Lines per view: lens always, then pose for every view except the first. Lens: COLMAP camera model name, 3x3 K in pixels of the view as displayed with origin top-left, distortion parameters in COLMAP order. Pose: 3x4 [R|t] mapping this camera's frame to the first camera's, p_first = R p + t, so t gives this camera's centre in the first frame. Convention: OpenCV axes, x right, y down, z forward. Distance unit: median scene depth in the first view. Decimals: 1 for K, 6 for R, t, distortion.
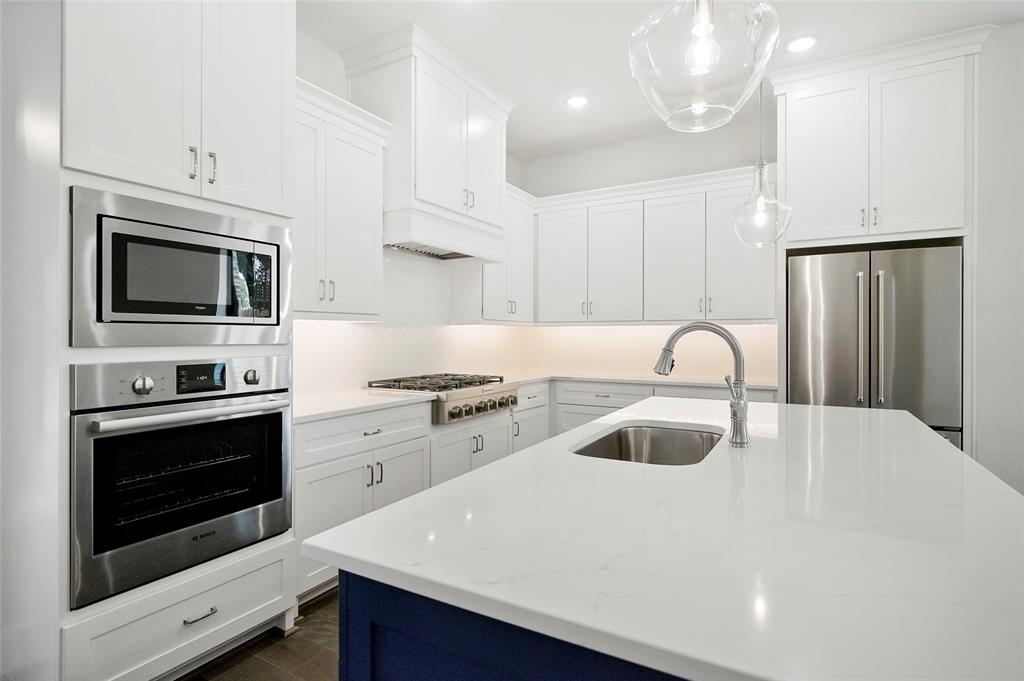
lens RADIAL K [[522.6, 0, 509.7], [0, 522.6, 332.9], [0, 0, 1]] dist [-0.000916, -0.000049]
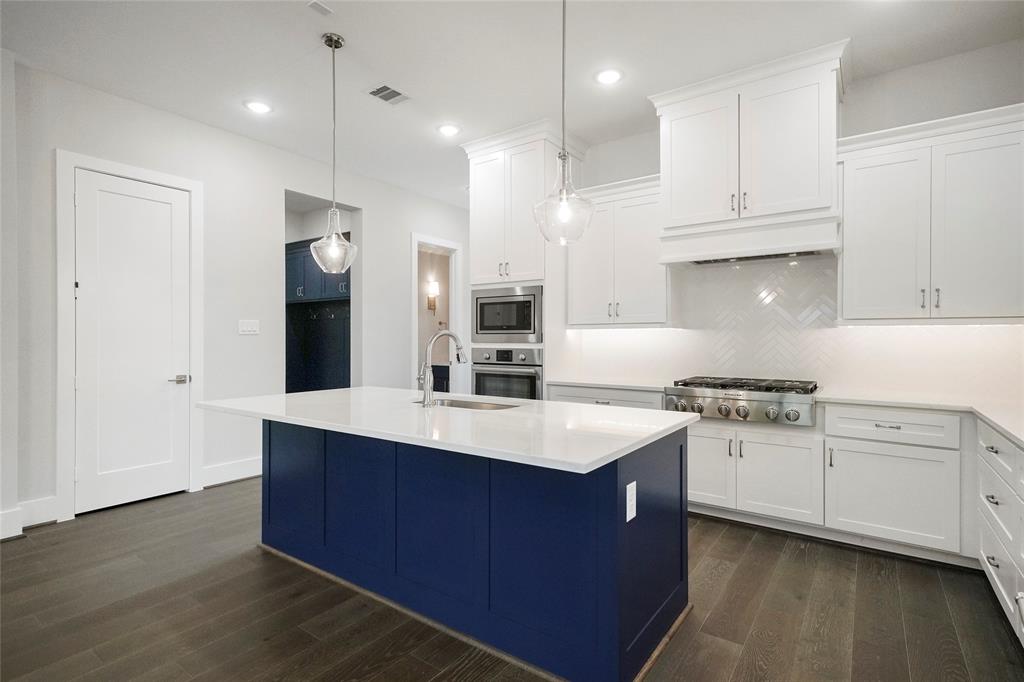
lens RADIAL K [[499.9, 0, 508.3], [0, 499.9, 344.2], [0, 0, 1]] dist [0.002428, -0.000109]
pose [[-0.098104, 0.004484, -0.995166, 1.816161], [-0.002192, 0.999986, 0.004722, 0.021675], [0.995174, 0.002645, -0.098093, 1.294931]]
